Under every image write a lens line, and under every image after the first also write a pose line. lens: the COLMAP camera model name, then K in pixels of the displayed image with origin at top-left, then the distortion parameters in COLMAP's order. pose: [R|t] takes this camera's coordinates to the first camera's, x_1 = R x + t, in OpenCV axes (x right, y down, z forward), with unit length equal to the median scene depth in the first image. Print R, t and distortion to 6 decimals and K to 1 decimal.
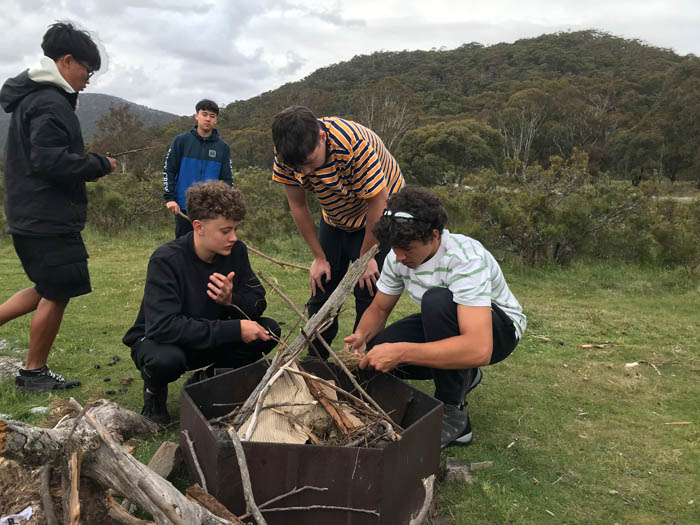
lens RADIAL K [[574.2, 0, 351.6], [0, 574.2, 264.0], [0, 0, 1]] dist [0.013226, -0.010948]
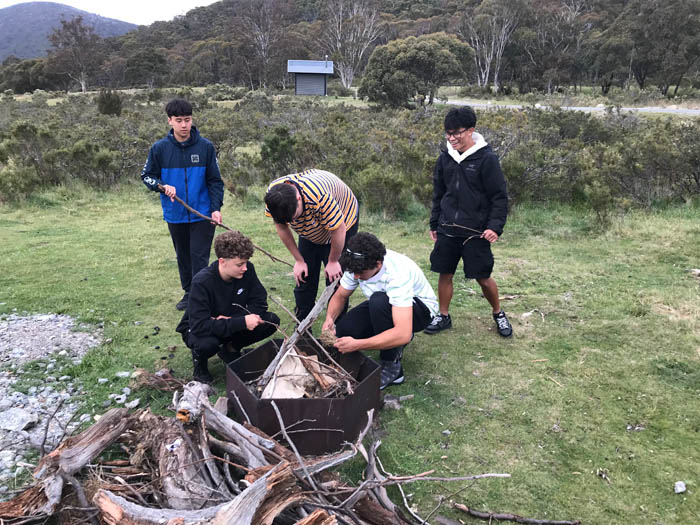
lens RADIAL K [[574.2, 0, 353.8], [0, 574.2, 265.8], [0, 0, 1]] dist [0.013226, -0.010948]
pose [[0.998227, -0.043454, 0.040683, 0.018554], [0.036612, 0.987082, 0.155976, -0.261982], [-0.046935, -0.154210, 0.986923, -0.517972]]
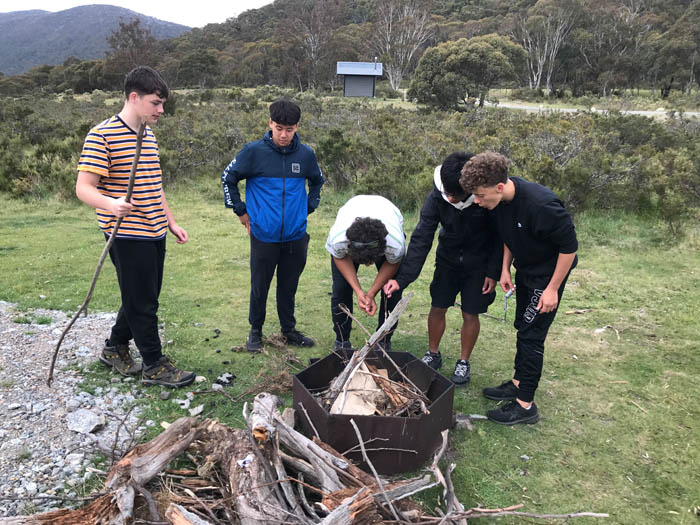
lens RADIAL K [[574.2, 0, 352.3], [0, 574.2, 265.4], [0, 0, 1]] dist [0.013226, -0.010948]
pose [[0.999330, -0.014194, -0.033735, -0.055608], [0.019117, 0.988438, 0.150418, -0.273302], [0.031210, -0.150962, 0.988047, -0.455165]]
